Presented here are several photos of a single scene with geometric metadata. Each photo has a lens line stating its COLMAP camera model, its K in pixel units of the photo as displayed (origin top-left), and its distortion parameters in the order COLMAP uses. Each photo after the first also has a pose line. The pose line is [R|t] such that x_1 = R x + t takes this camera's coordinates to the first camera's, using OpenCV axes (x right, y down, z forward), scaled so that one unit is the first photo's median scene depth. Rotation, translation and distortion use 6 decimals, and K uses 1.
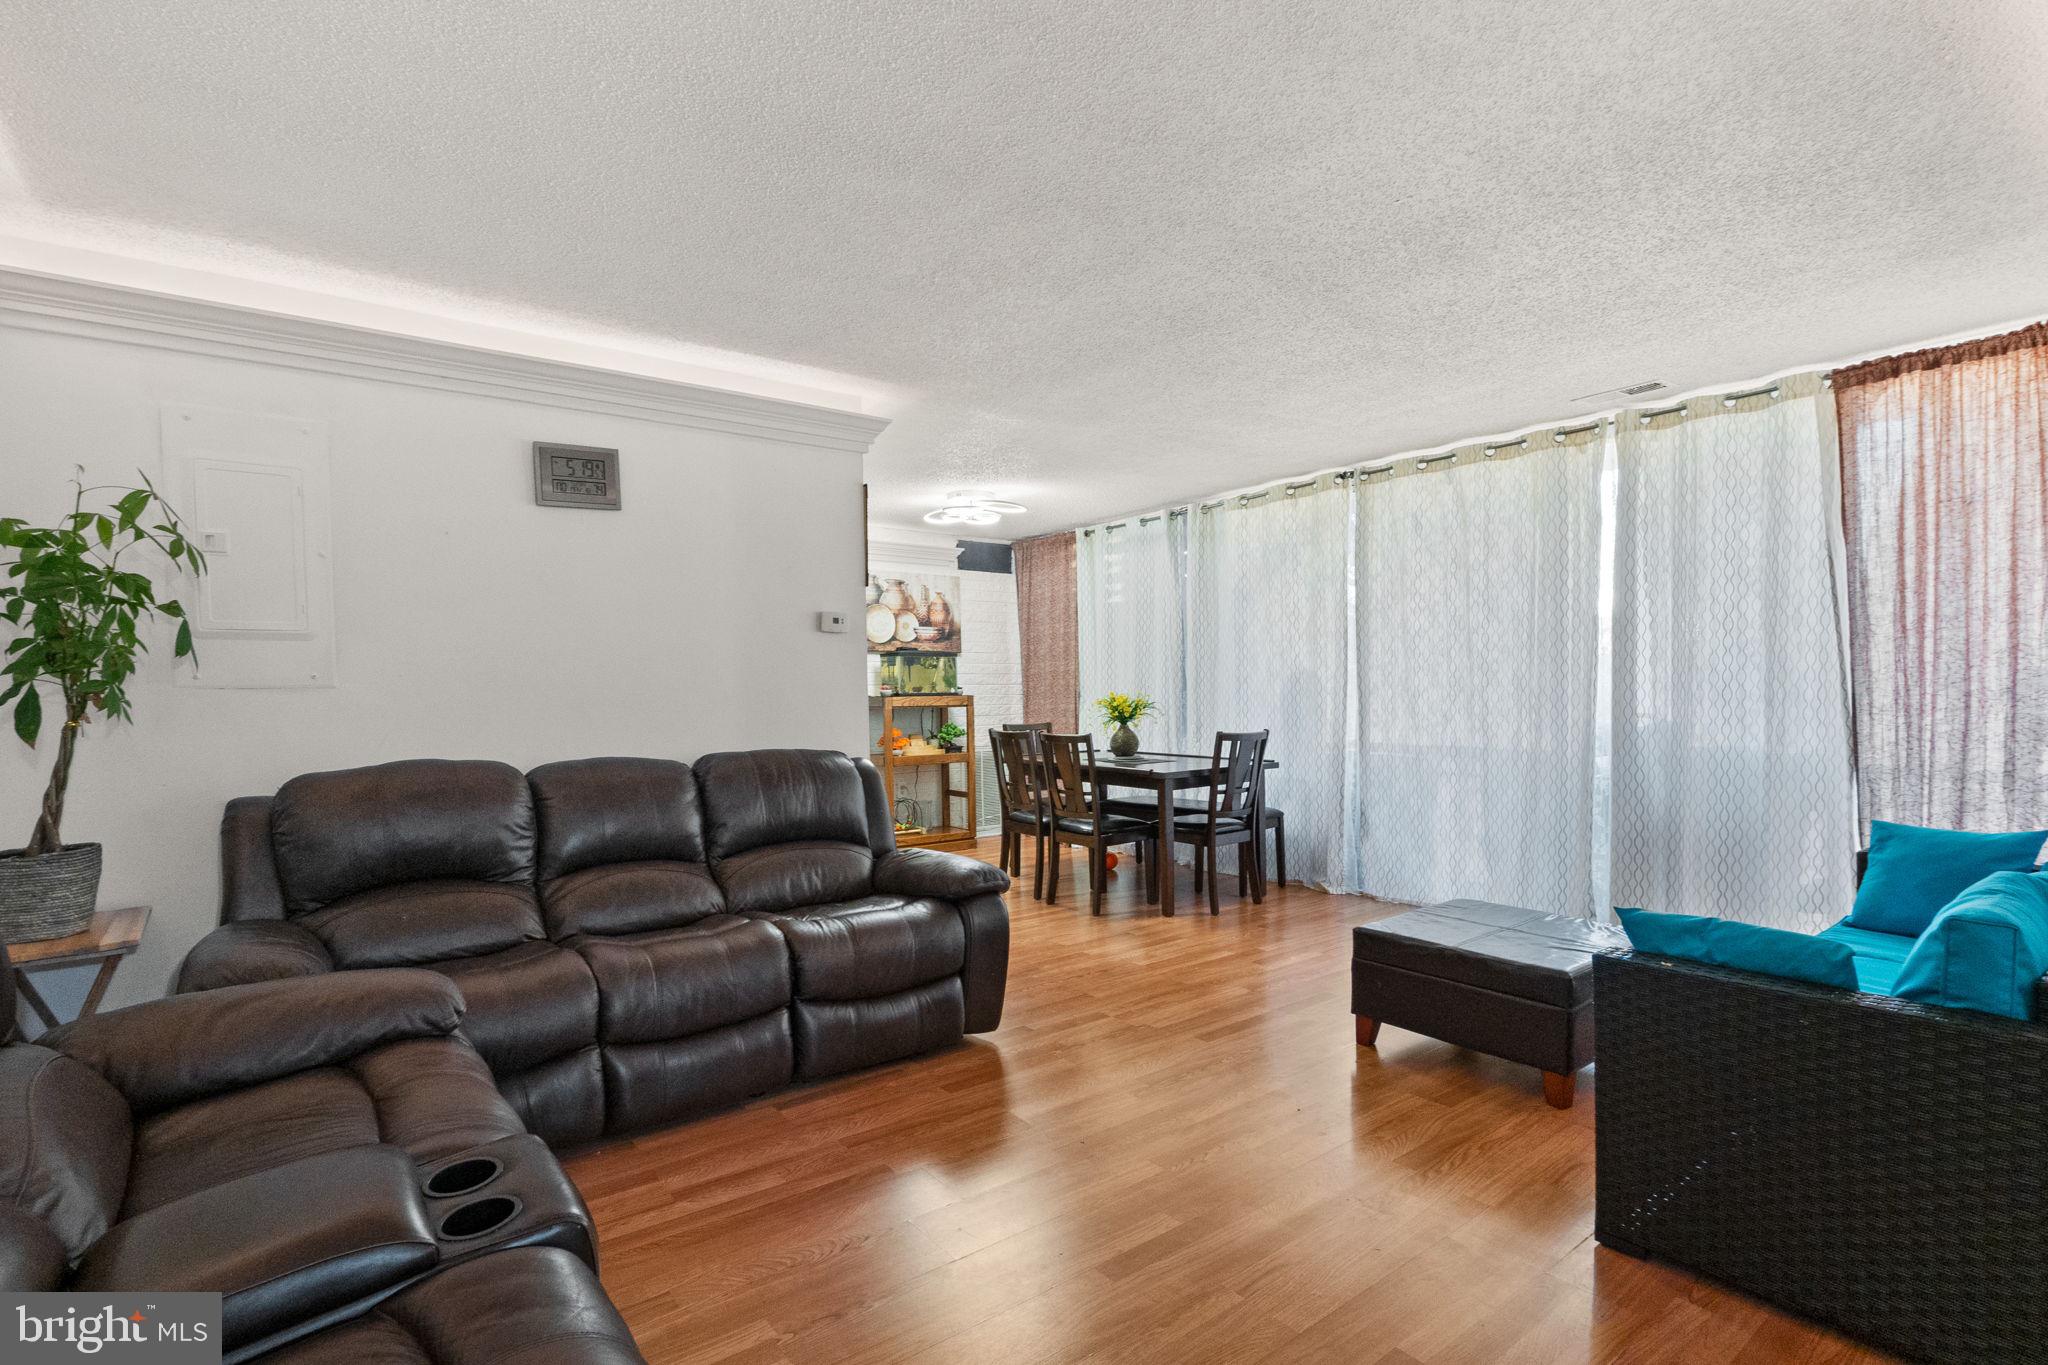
lens RADIAL K [[968.8, 0, 1005.7], [0, 968.8, 713.6], [0, 0, 1]] dist [-0.013879, -0.000144]
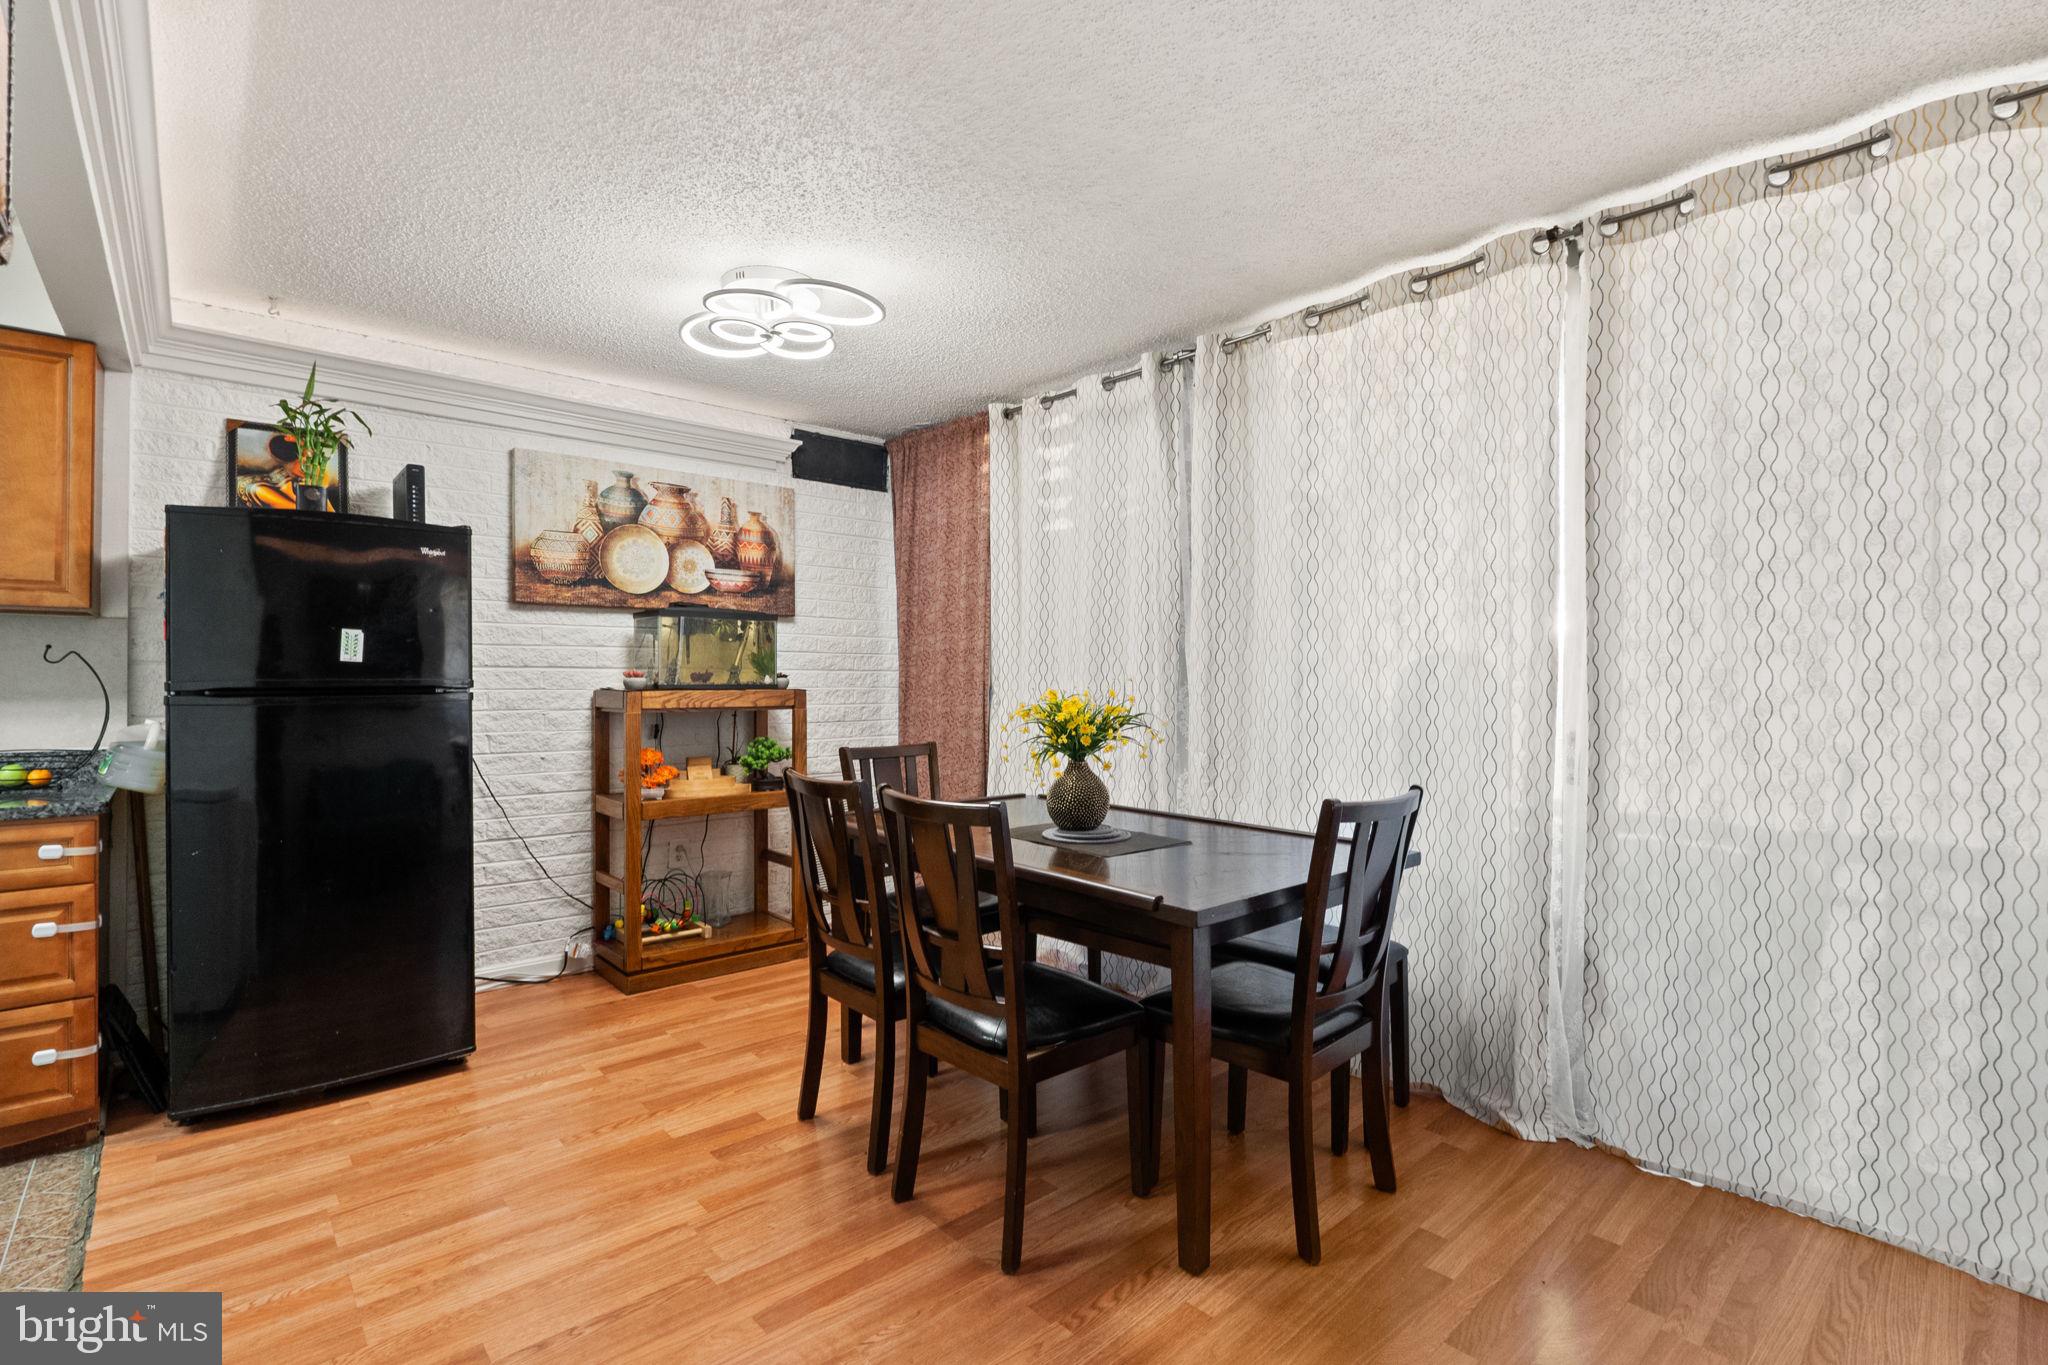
lens RADIAL K [[941.6, 0, 1020.6], [0, 941.6, 676.9], [0, 0, 1]] dist [-0.011684, 0.000932]
pose [[0.995706, 0.014545, 0.091424, 0.055193], [-0.012331, 0.999618, -0.024725, -0.018410], [-0.091749, 0.023492, 0.995505, 0.576908]]
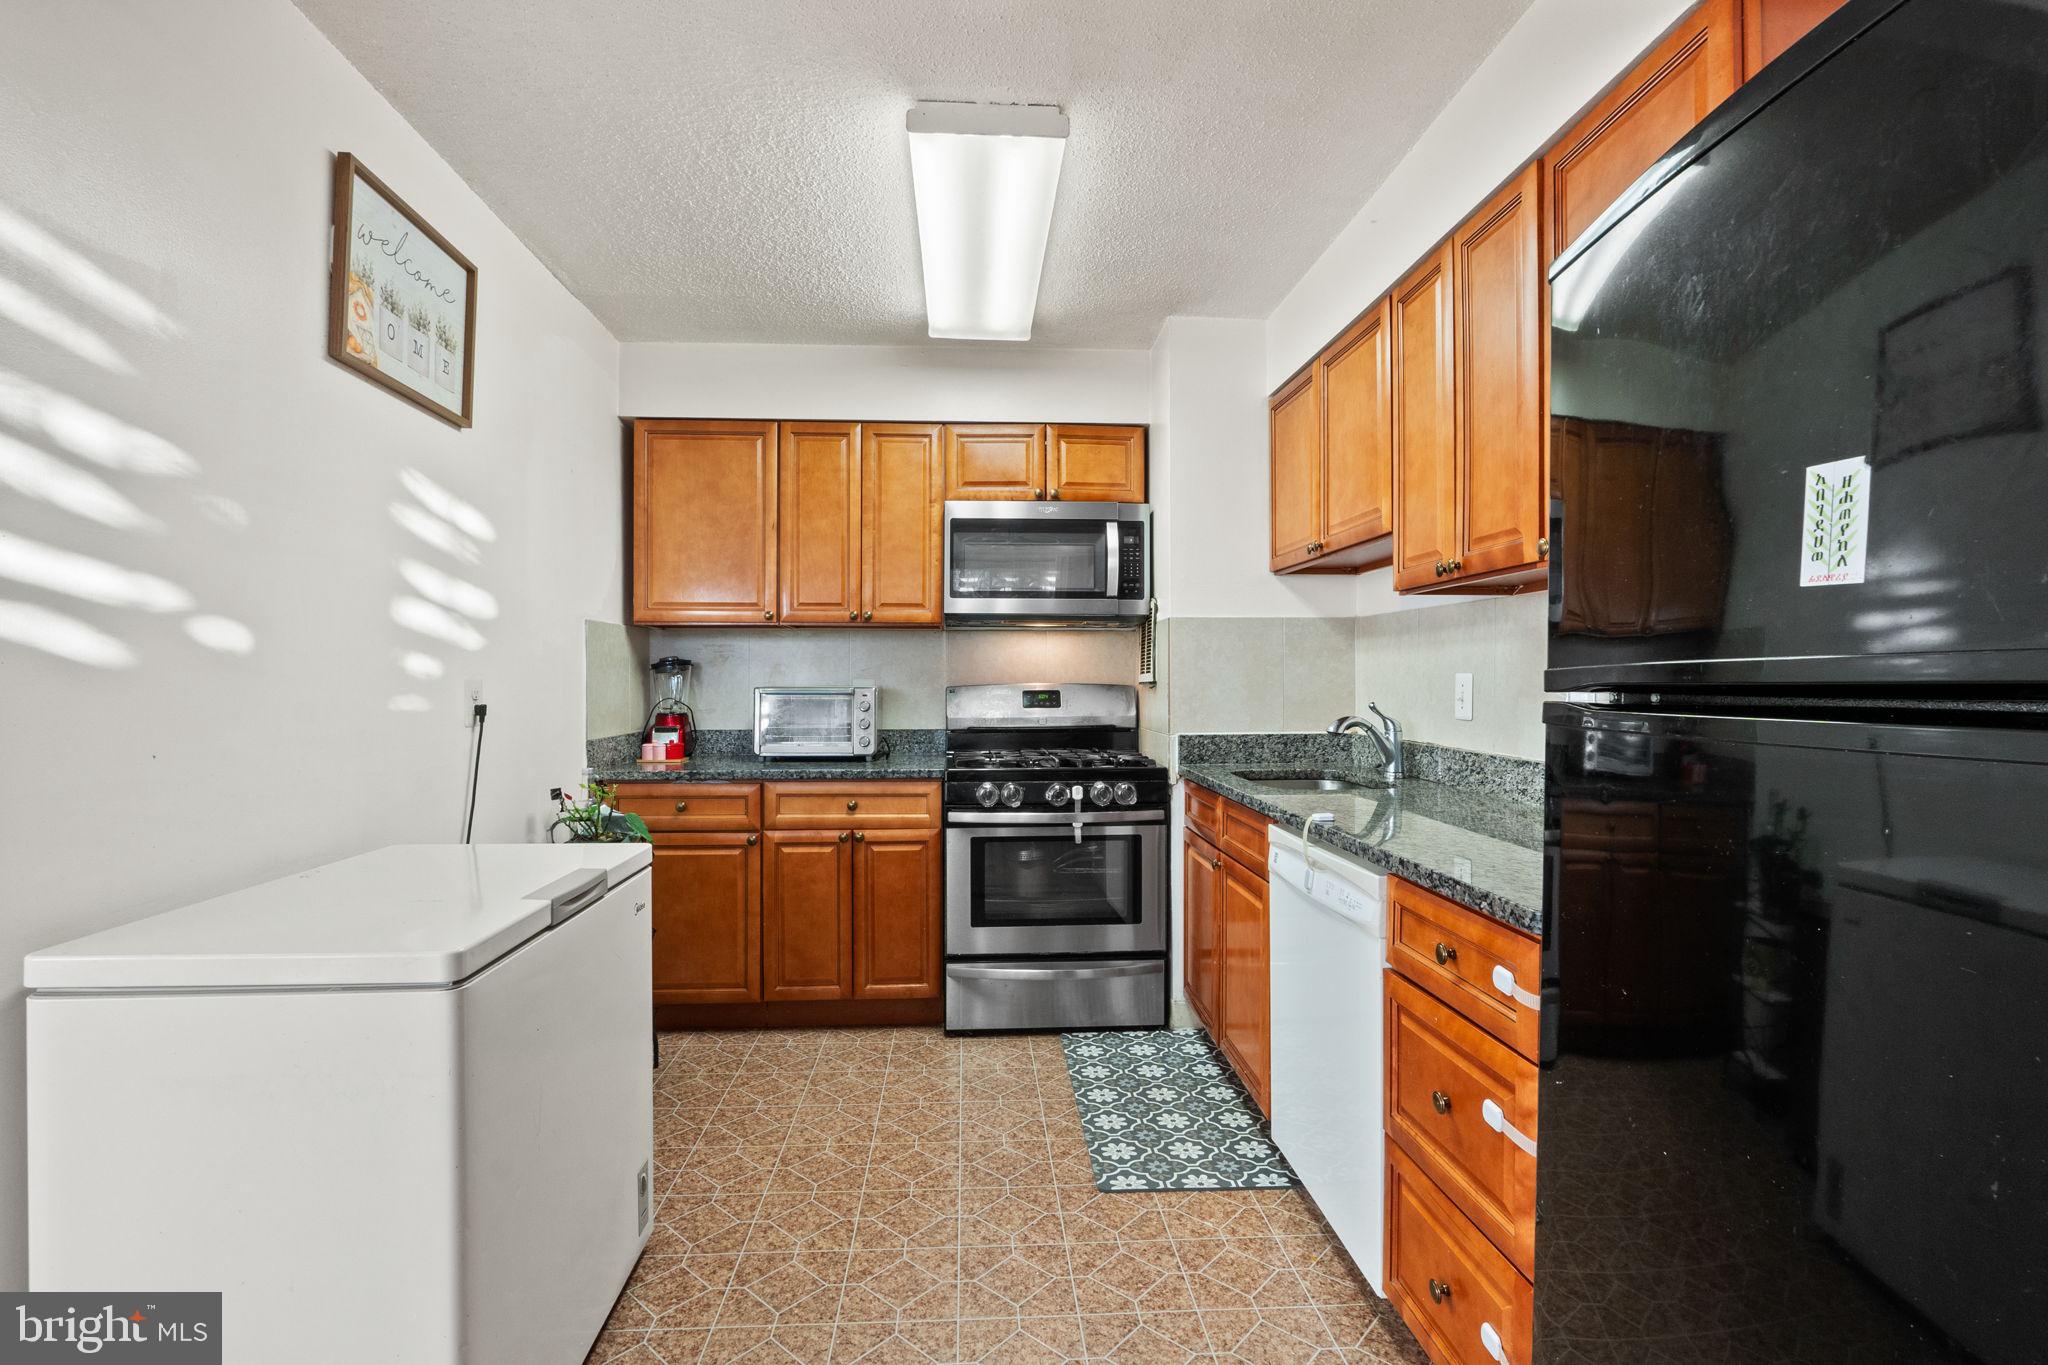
lens RADIAL K [[933.6, 0, 1015.4], [0, 933.6, 683.5], [0, 0, 1]] dist [-0.013510, 0.000096]
pose [[-0.545827, 0.016924, -0.837727, -0.084759], [-0.012560, 0.999518, 0.028376, -0.023285], [0.837804, 0.026010, -0.545351, 1.069383]]
